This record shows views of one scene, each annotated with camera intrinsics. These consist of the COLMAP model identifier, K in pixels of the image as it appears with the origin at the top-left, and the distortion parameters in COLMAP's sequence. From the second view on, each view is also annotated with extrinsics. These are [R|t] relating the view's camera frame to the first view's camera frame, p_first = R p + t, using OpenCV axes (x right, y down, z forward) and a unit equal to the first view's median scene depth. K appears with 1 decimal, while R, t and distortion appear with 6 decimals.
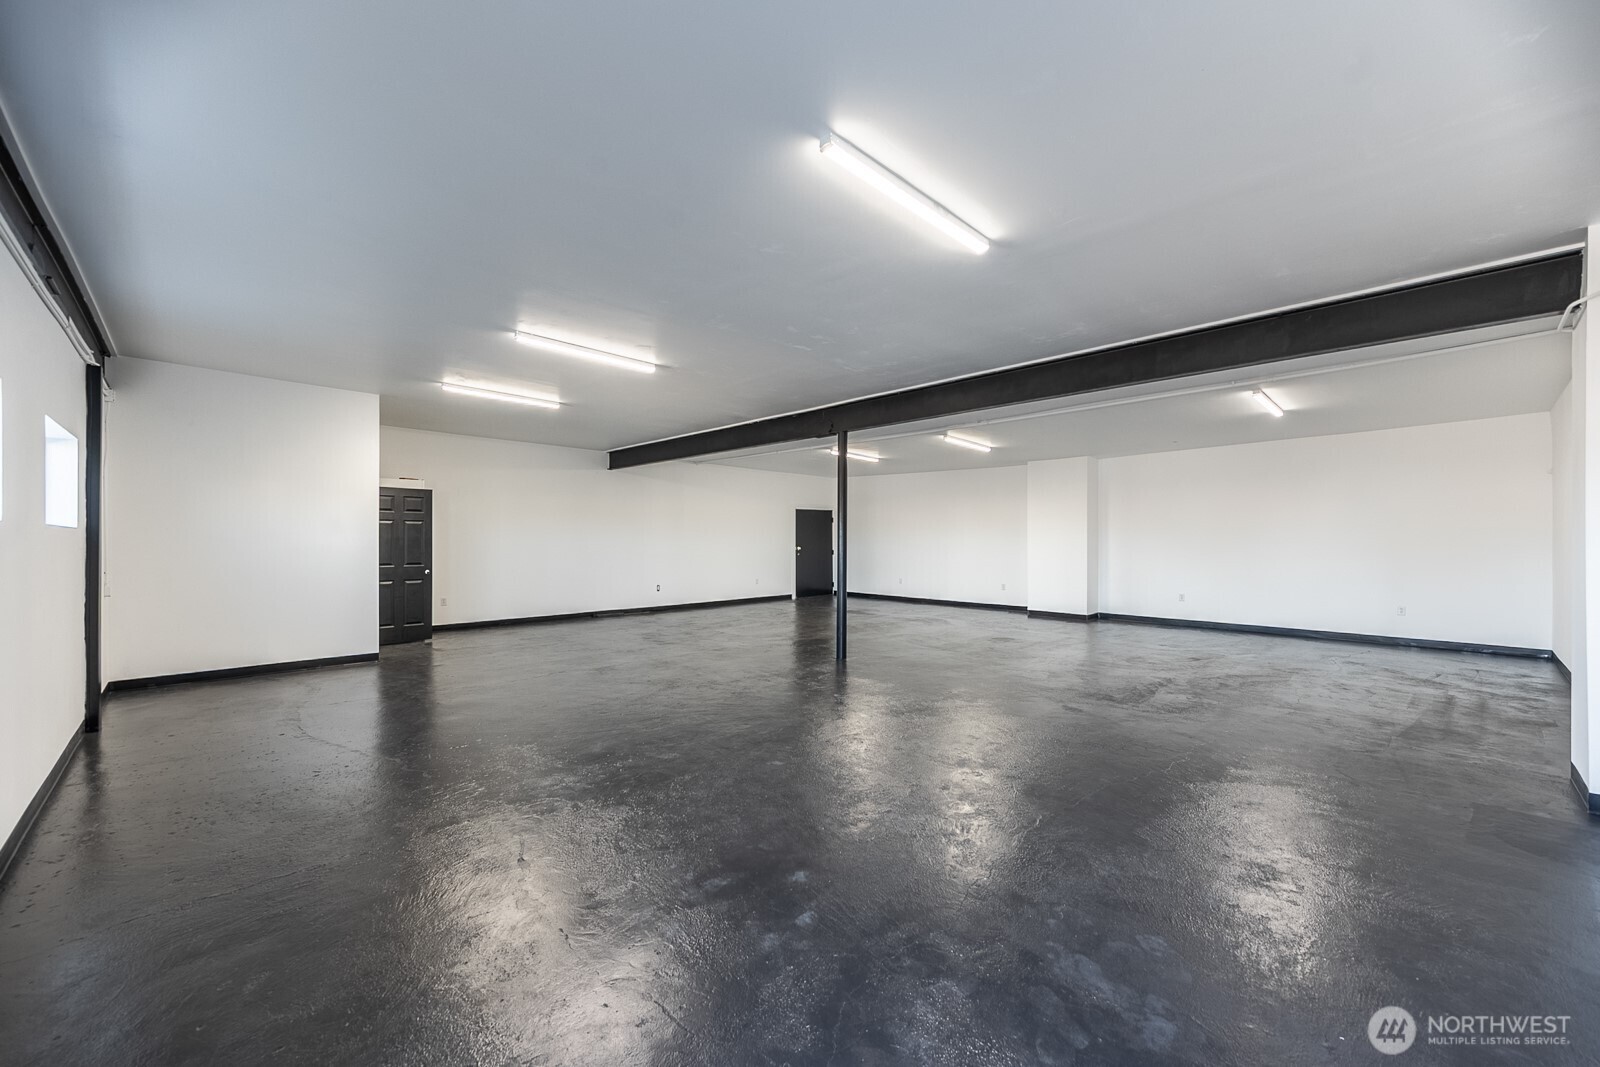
lens RADIAL K [[629.0, 0, 792.2], [0, 629.0, 538.8], [0, 0, 1]] dist [0.000354, 0.000282]
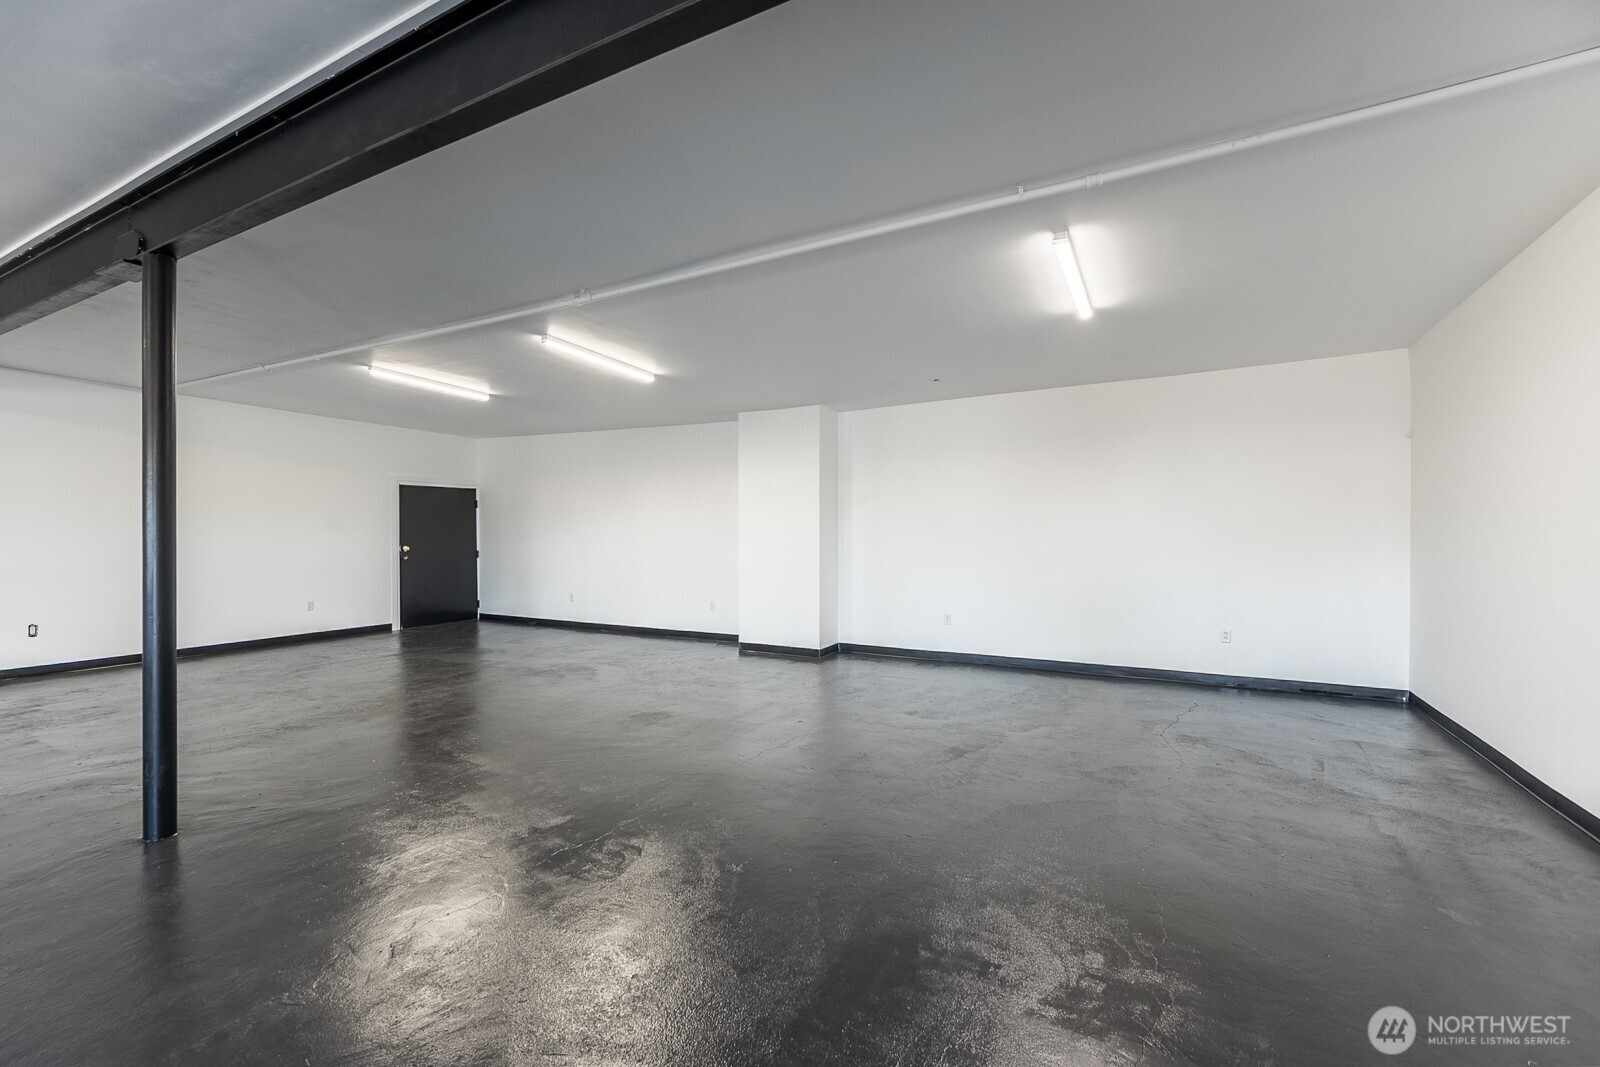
lens RADIAL K [[678.4, 0, 800.1], [0, 678.4, 530.5], [0, 0, 1]] dist [-0.003041, -0.000235]
pose [[0.955466, 0.001109, 0.295099, 0.236301], [0.001249, 0.999969, -0.007800, 0.004526], [-0.295099, 0.007821, 0.955435, 0.328996]]
